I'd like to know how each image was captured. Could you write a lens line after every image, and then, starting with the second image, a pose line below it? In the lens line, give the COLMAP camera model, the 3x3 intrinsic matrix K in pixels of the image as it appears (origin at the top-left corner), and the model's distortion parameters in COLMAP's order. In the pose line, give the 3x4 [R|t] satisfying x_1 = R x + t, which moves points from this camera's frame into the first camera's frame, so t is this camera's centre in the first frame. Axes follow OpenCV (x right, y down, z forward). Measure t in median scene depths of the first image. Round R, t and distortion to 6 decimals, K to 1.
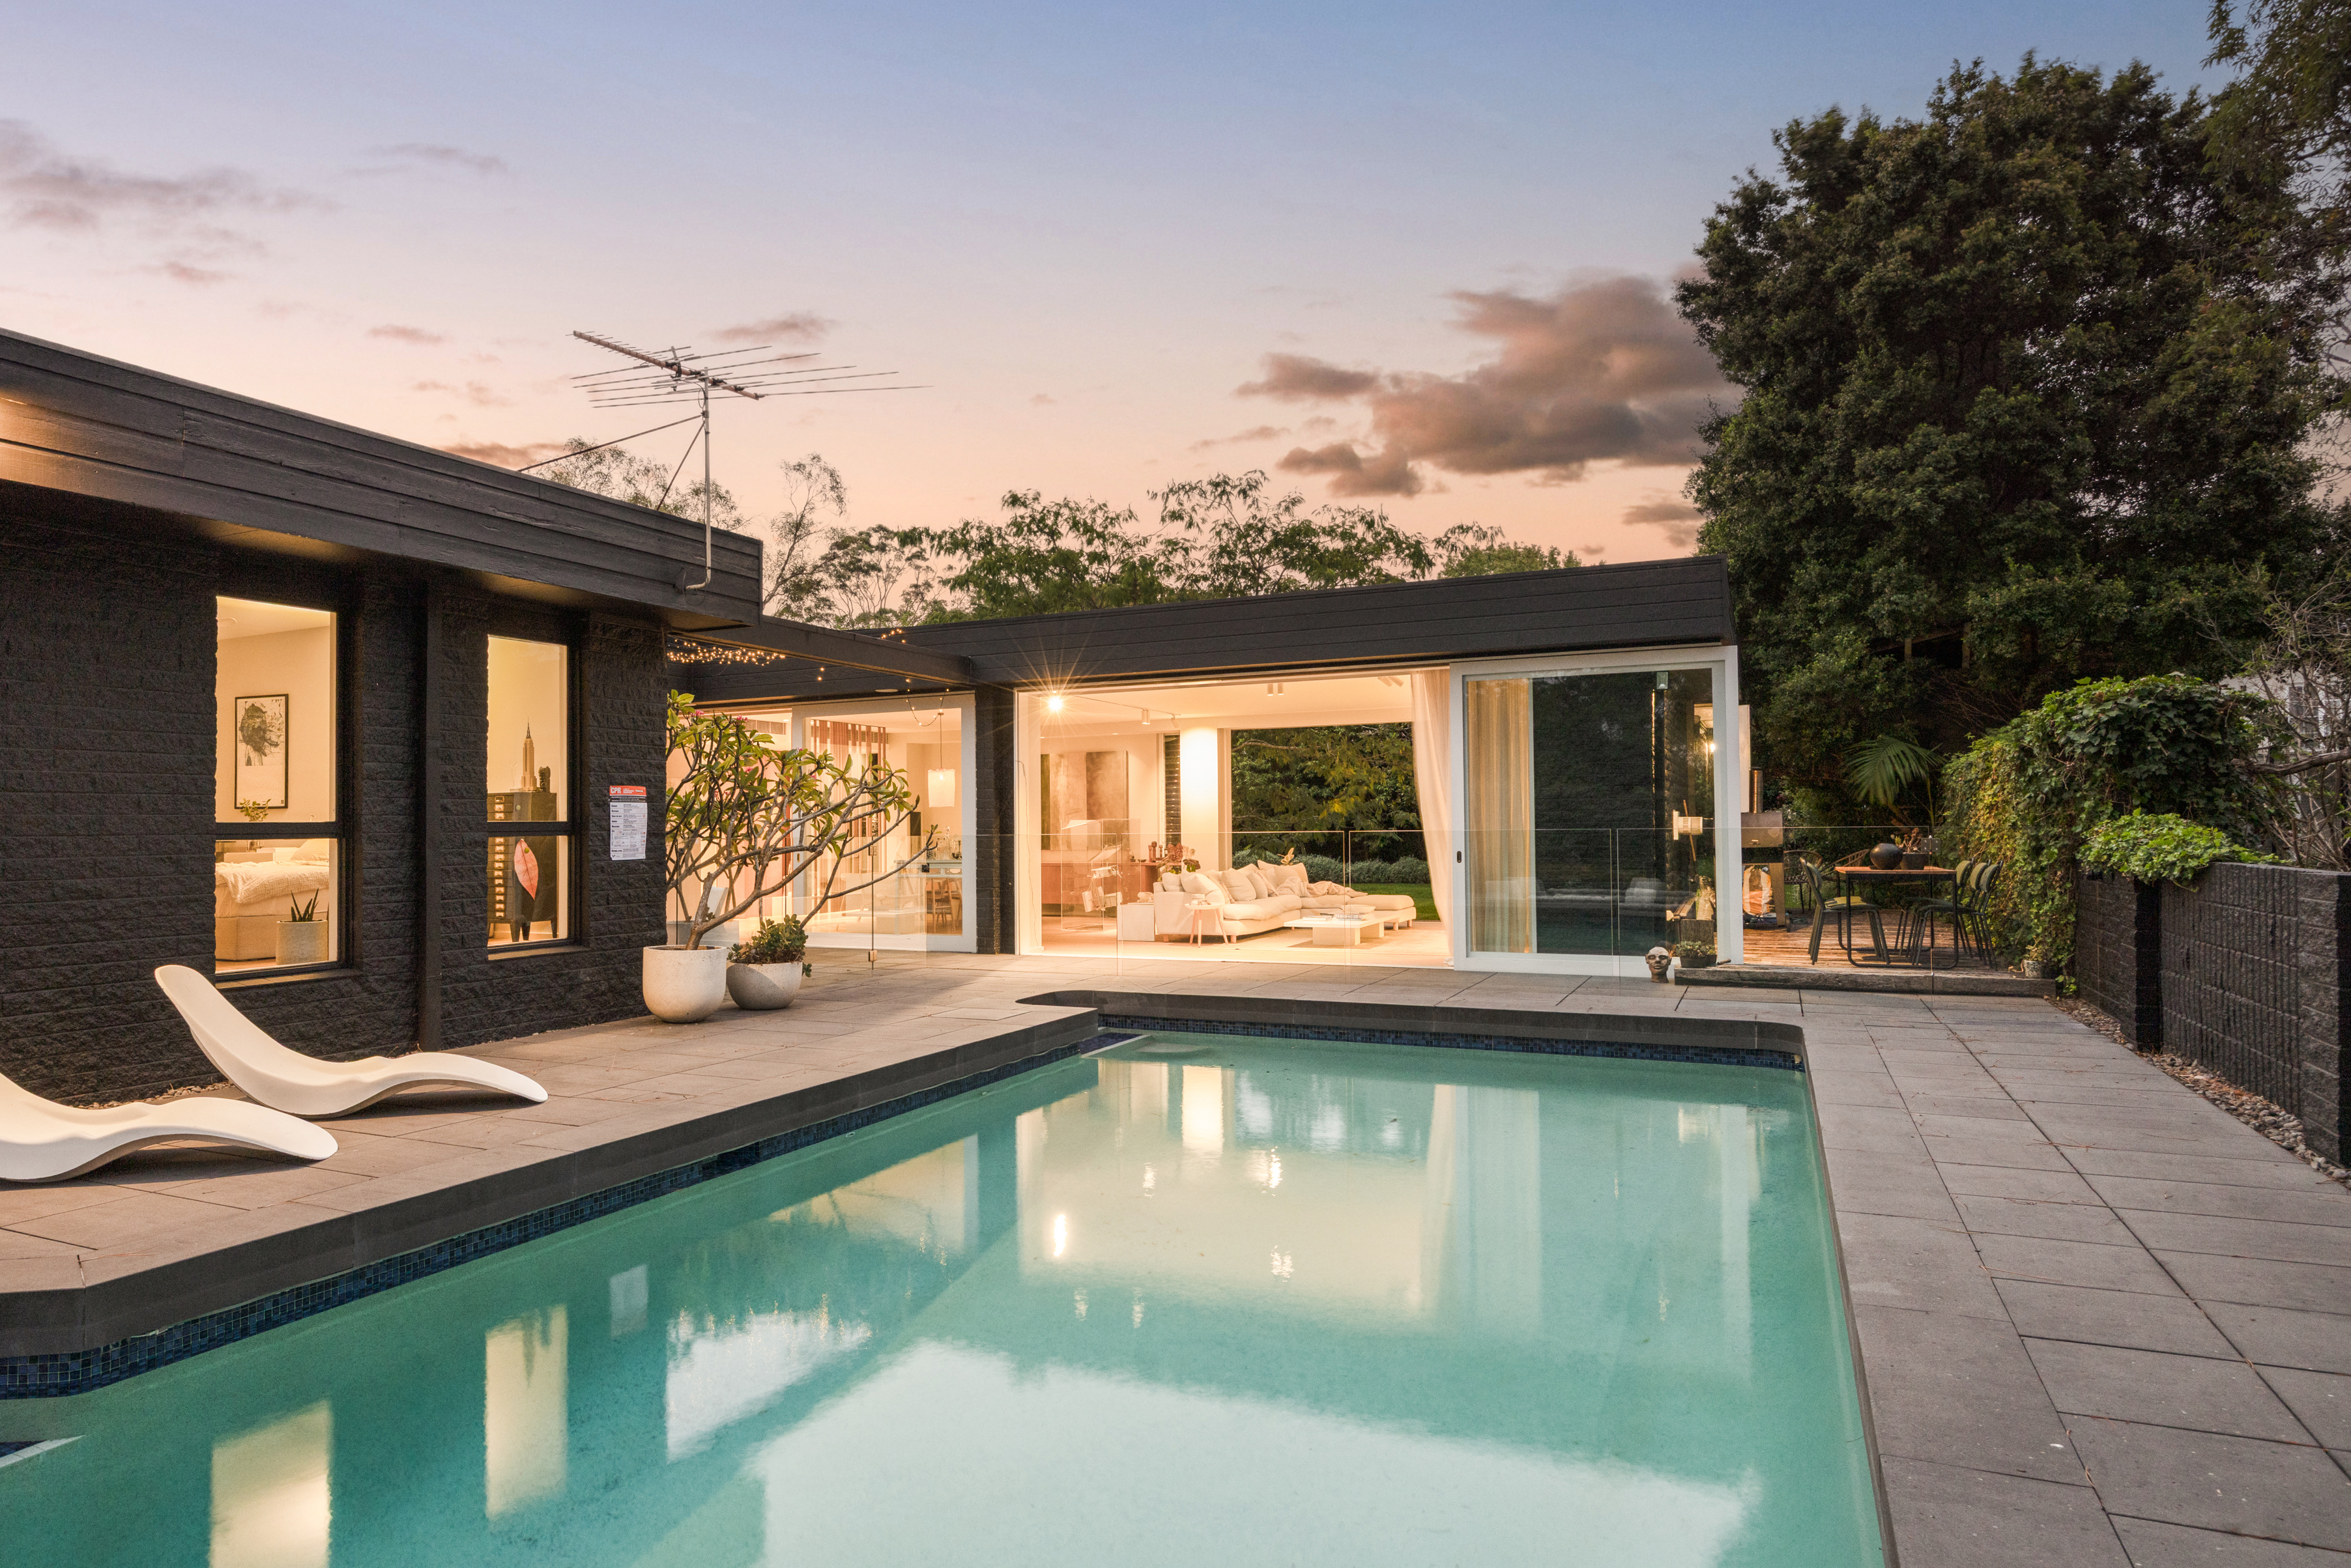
lens RADIAL K [[1322.5, 0, 1175.5], [0, 1322.5, 784.0], [0, 0, 1]] dist [-0.002726, -0.000932]
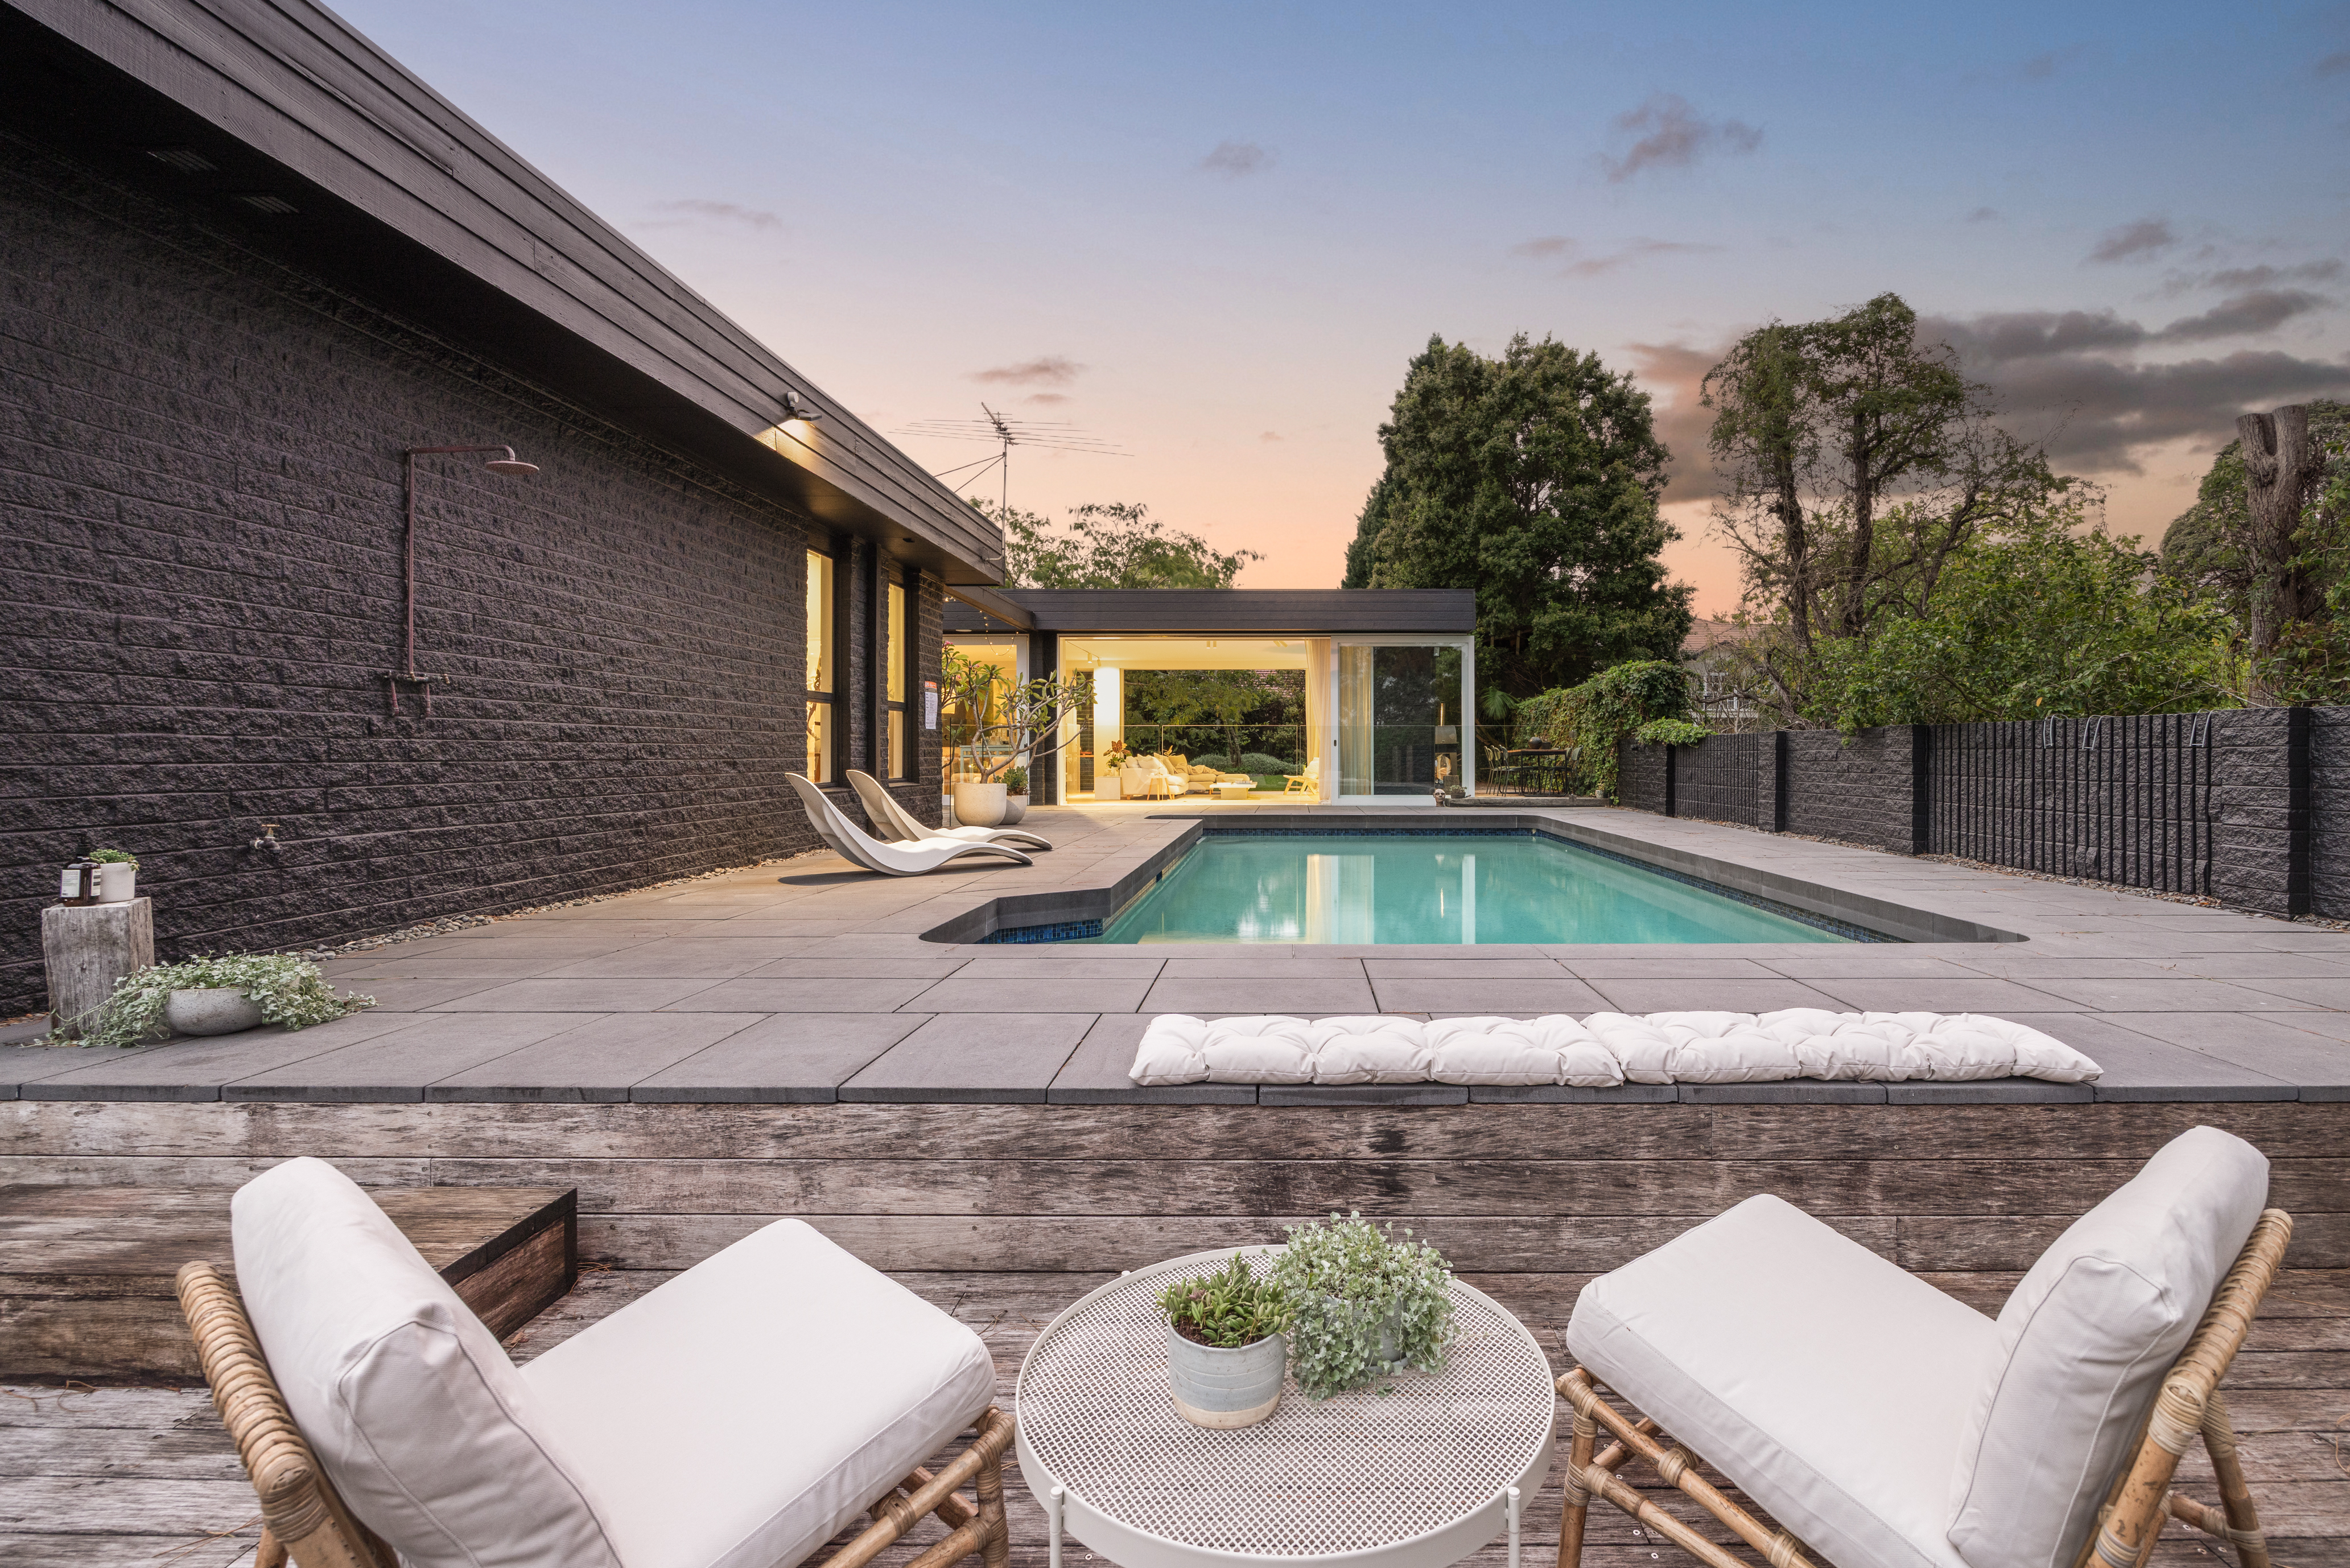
lens RADIAL K [[1138.7, 0, 1175.0], [0, 1138.7, 784.0], [0, 0, 1]] dist [-0.053140, -0.000051]
pose [[0.901356, 0.002579, 0.433071, -0.567788], [-0.019210, 0.999236, 0.034032, 0.053612], [-0.432653, -0.038994, 0.900717, -0.268035]]
